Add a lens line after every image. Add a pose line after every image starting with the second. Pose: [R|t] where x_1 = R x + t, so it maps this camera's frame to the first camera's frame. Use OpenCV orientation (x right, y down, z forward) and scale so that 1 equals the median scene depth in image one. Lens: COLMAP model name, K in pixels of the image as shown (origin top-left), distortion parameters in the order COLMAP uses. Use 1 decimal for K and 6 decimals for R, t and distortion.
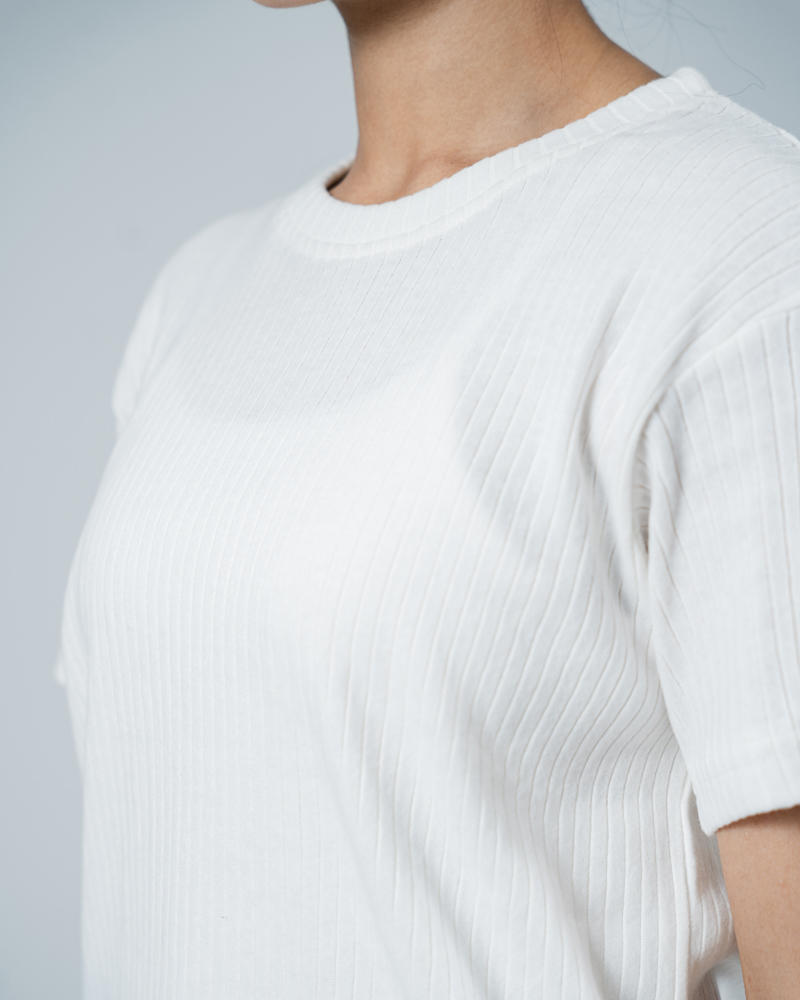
lens RADIAL K [[2140.3, 0, 395.9], [0, 2140.3, 506.1], [0, 0, 1]] dist [0.156470, 0.000000]
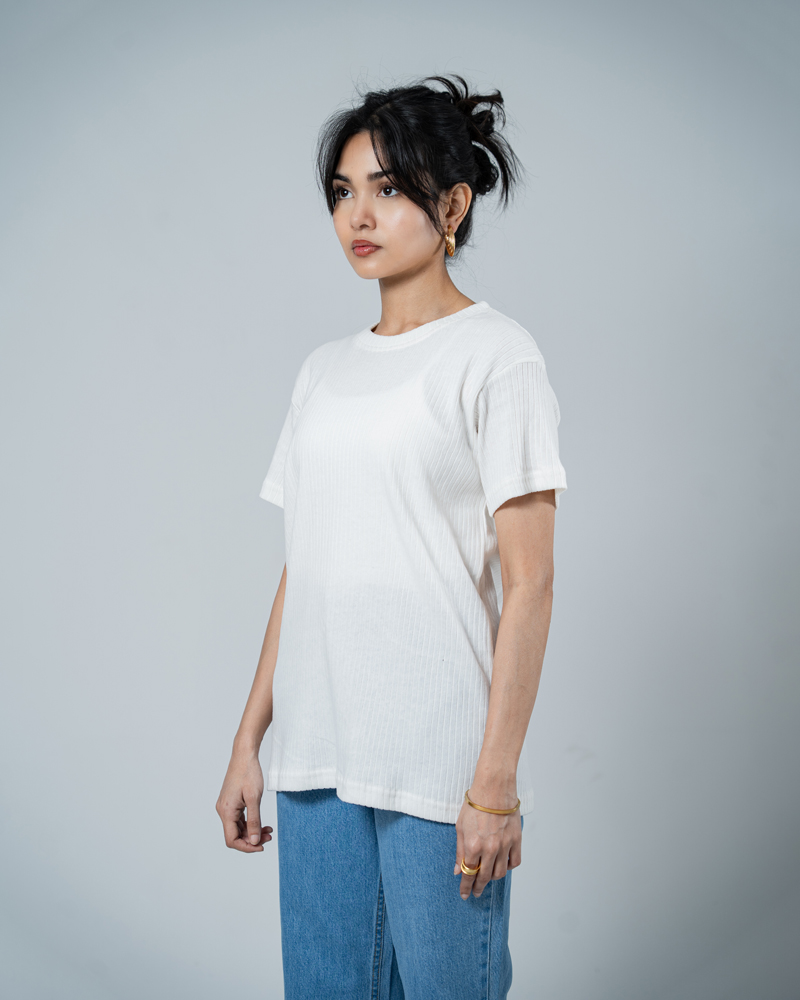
lens RADIAL K [[2140.3, 0, 356.8], [0, 2140.3, 541.5], [0, 0, 1]] dist [0.156470, 0.000000]
pose [[0.985196, 0.034521, 0.167918, -0.661861], [-0.013808, 0.992311, -0.122993, 0.634718], [-0.170873, 0.118854, 0.978098, -2.390675]]
